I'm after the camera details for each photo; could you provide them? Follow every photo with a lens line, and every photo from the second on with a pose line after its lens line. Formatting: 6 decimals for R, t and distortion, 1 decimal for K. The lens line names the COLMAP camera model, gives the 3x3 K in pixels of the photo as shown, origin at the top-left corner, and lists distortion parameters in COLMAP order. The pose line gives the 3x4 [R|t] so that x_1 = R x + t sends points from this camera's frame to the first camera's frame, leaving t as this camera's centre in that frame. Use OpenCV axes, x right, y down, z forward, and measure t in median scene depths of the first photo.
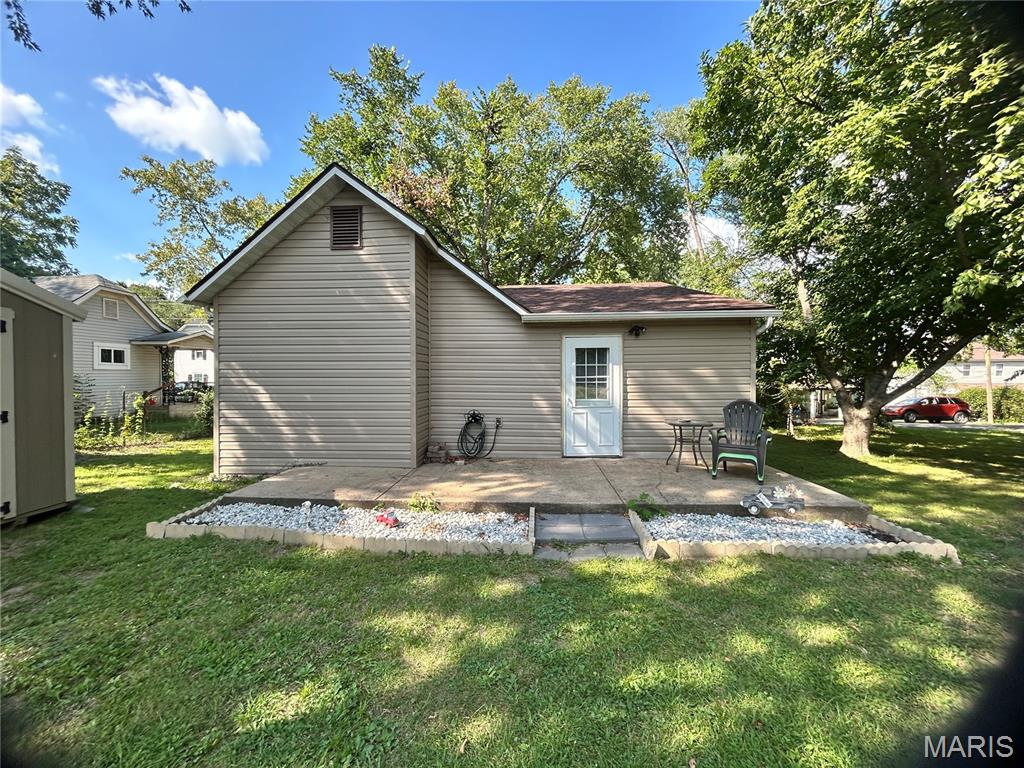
lens RADIAL K [[415.5, 0, 512.0], [0, 415.5, 384.0], [0, 0, 1]] dist [-0.002157, -0.000355]
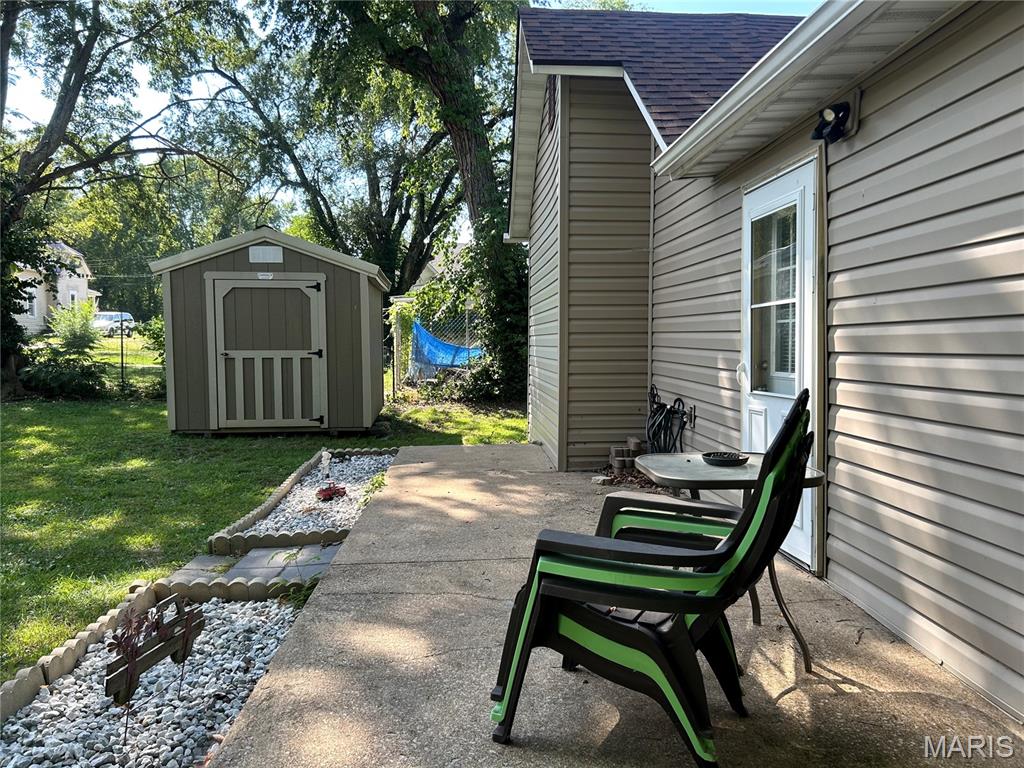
lens RADIAL K [[787.6, 0, 512.0], [0, 787.6, 384.0], [0, 0, 1]] dist [0.082830, 0.000303]
pose [[0.100129, 0.054300, -0.993492, 0.788559], [-0.017016, 0.998457, 0.052856, 0.017234], [0.994829, 0.011613, 0.100899, 0.744535]]
